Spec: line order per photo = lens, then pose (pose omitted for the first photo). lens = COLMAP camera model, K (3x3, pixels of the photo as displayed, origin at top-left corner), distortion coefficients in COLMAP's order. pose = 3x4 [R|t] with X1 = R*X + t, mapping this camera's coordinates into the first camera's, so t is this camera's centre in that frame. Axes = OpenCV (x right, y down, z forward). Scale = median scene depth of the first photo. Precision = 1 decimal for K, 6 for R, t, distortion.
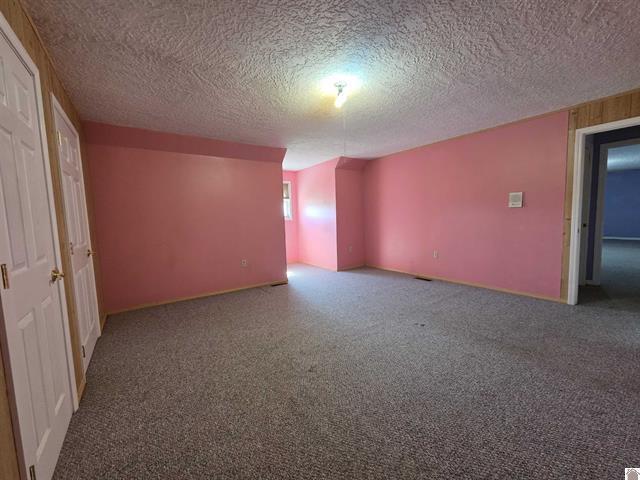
lens RADIAL K [[260.5, 0, 323.9], [0, 260.5, 240.6], [0, 0, 1]] dist [0.003598, 0.000139]
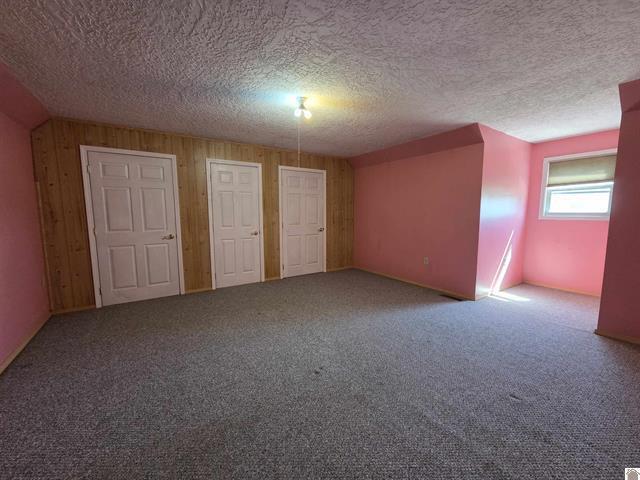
lens RADIAL K [[260.5, 0, 321.4], [0, 260.5, 240.7], [0, 0, 1]] dist [0.003598, 0.000139]
pose [[-0.036149, 0.143481, -0.988993, 0.842064], [-0.084499, 0.985657, 0.146085, -0.123129], [0.995768, 0.088850, -0.023506, 0.794075]]
